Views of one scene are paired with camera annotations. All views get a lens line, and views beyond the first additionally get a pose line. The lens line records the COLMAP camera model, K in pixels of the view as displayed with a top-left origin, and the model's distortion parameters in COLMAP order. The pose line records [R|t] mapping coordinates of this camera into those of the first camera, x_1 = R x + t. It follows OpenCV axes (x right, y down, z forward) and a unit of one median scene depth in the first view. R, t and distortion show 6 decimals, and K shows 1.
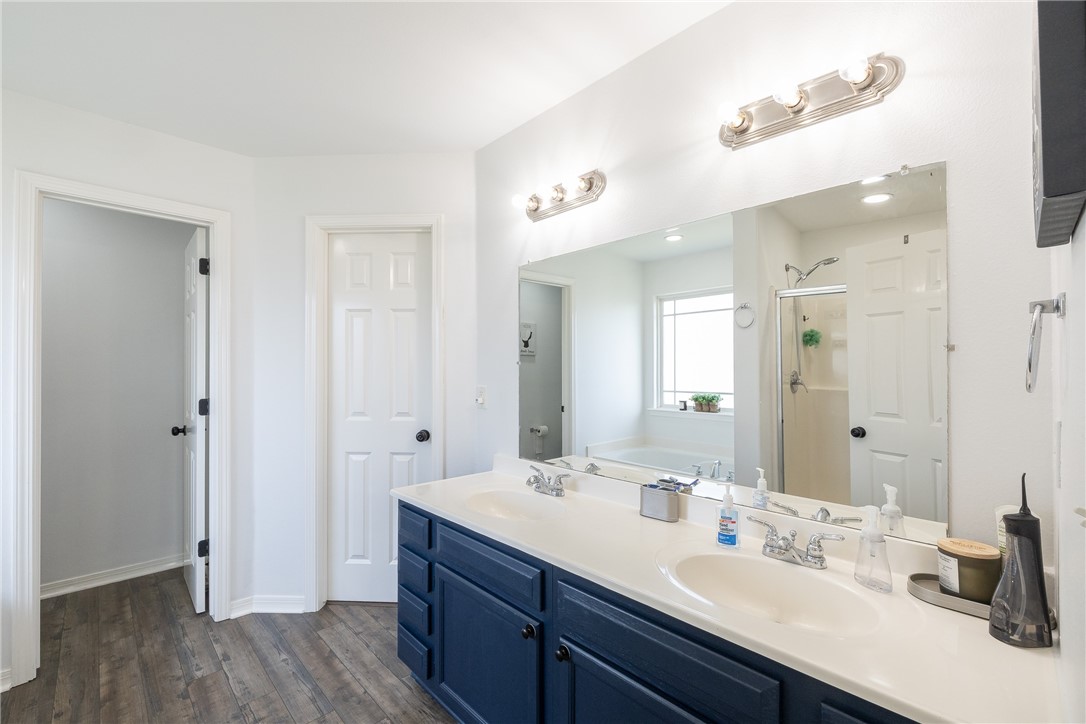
lens RADIAL K [[449.9, 0, 545.8], [0, 449.9, 364.8], [0, 0, 1]] dist [-0.000380, 0.000247]
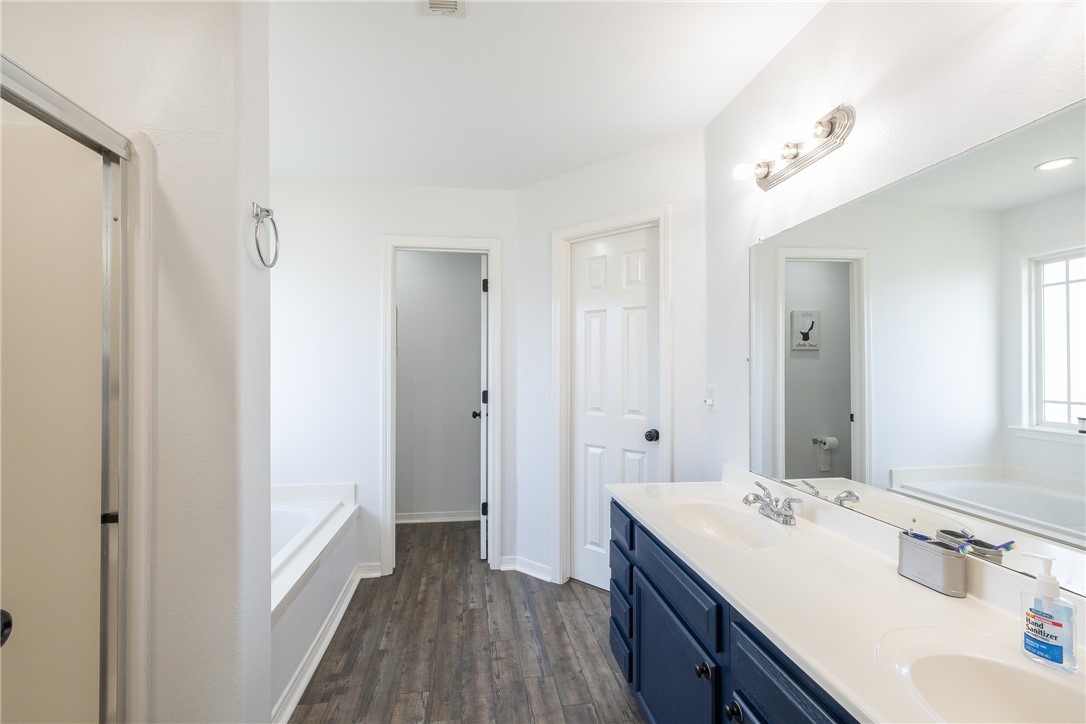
lens RADIAL K [[460.6, 0, 544.3], [0, 460.6, 362.6], [0, 0, 1]] dist [0.000492, 0.000499]
pose [[0.801675, -0.004816, -0.597740, 0.157863], [0.005396, 0.999985, -0.000819, -0.000228], [0.597735, -0.002568, 0.801689, 0.068240]]
